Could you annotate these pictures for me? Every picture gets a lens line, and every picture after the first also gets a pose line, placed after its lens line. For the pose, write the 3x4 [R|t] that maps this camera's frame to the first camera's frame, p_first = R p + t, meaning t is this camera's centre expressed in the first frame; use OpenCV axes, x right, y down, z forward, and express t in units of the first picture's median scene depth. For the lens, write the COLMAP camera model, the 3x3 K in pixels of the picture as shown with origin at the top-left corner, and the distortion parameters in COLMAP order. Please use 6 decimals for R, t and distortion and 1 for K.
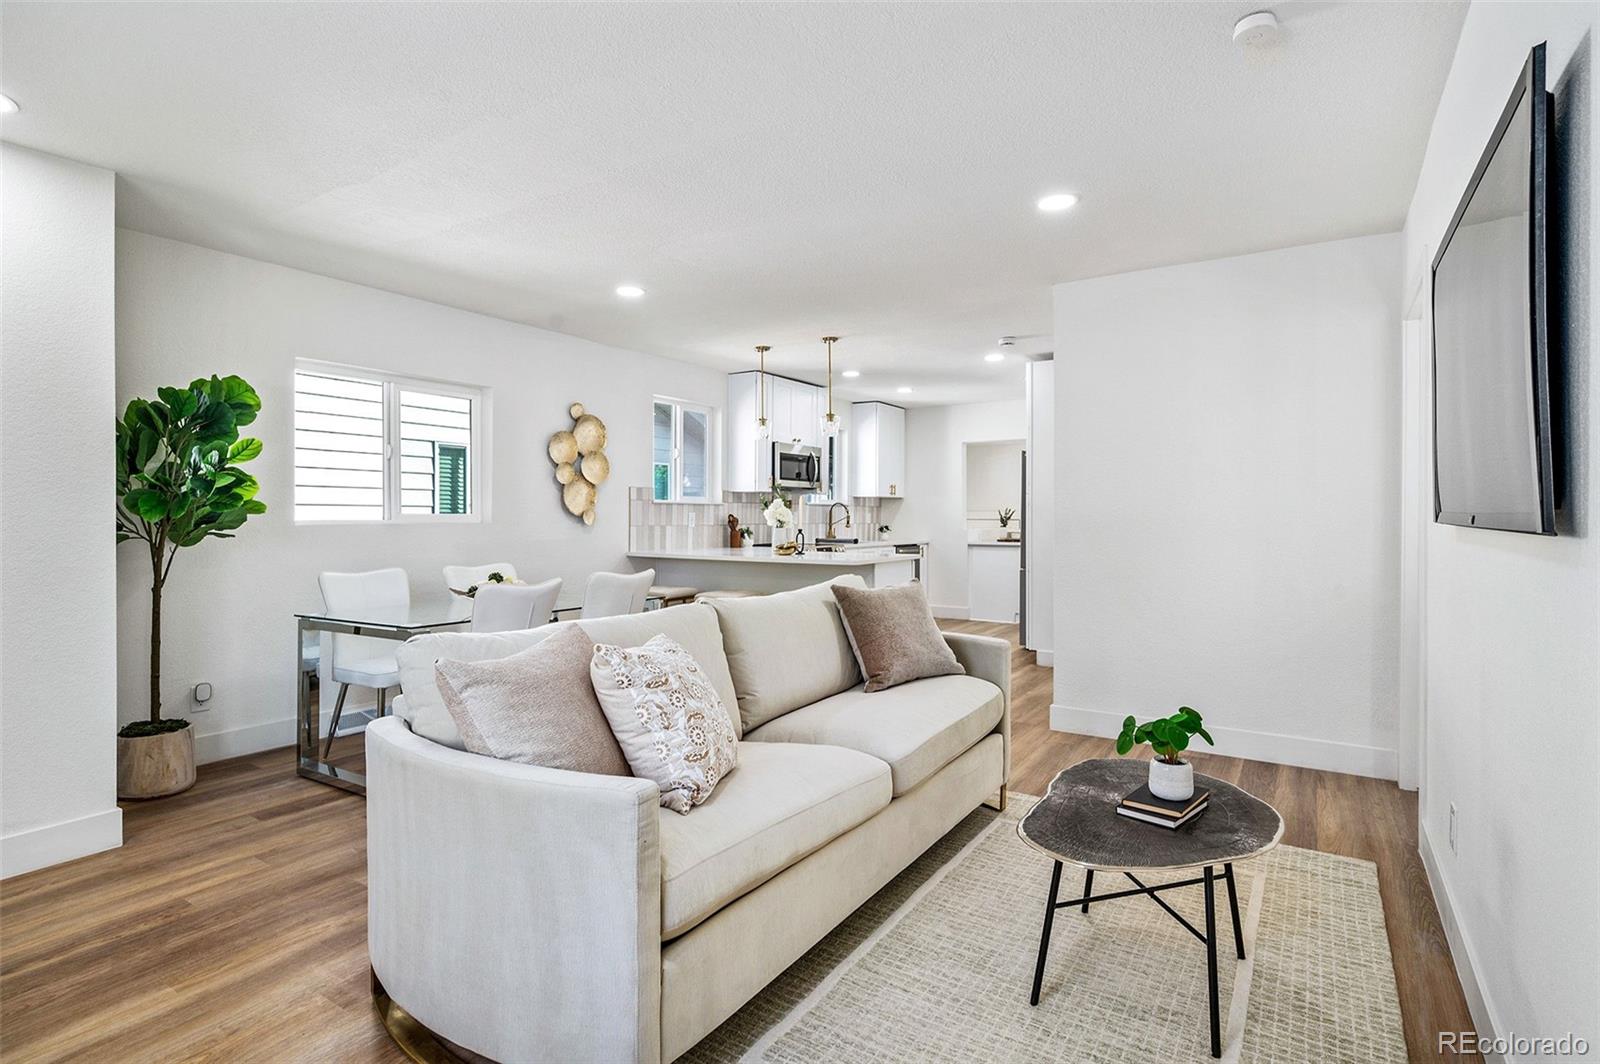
lens RADIAL K [[806.1, 0, 803.8], [0, 806.1, 518.3], [0, 0, 1]] dist [-0.002967, -0.000085]
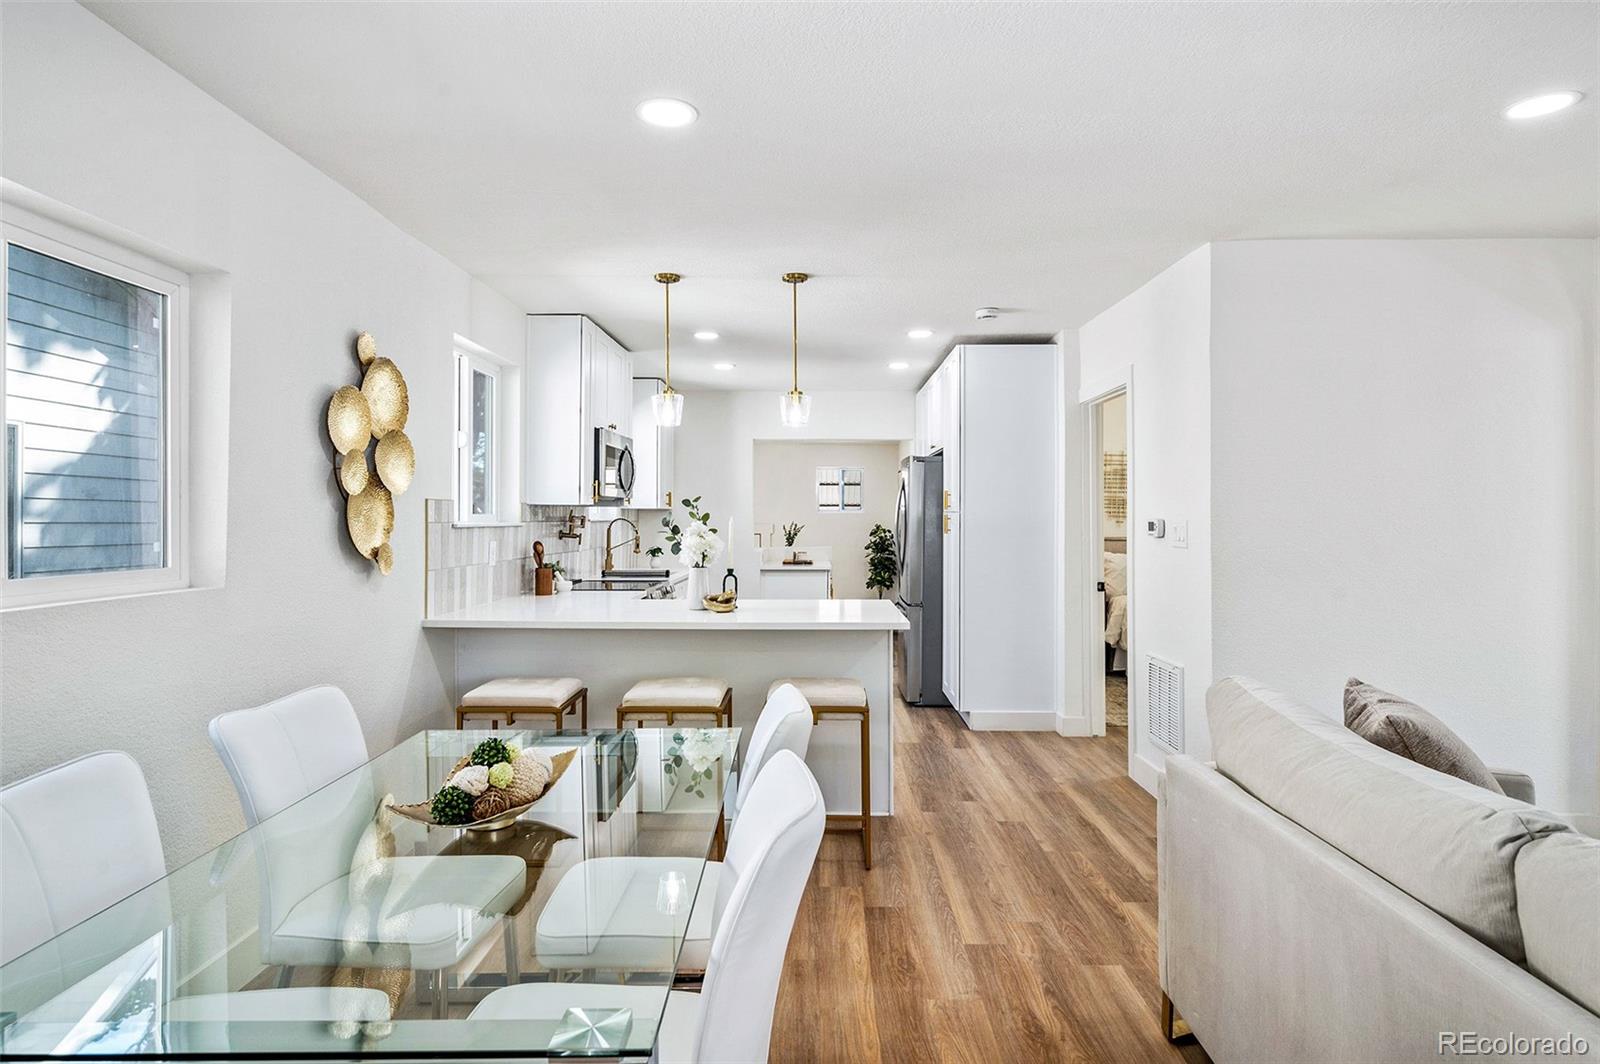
lens RADIAL K [[861.7, 0, 795.8], [0, 861.7, 527.0], [0, 0, 1]] dist [0.002795, -0.001782]
pose [[0.854963, -0.004891, 0.518665, -0.240356], [0.000113, 0.999957, 0.009244, -0.020072], [-0.518688, -0.007845, 0.854928, 0.298522]]
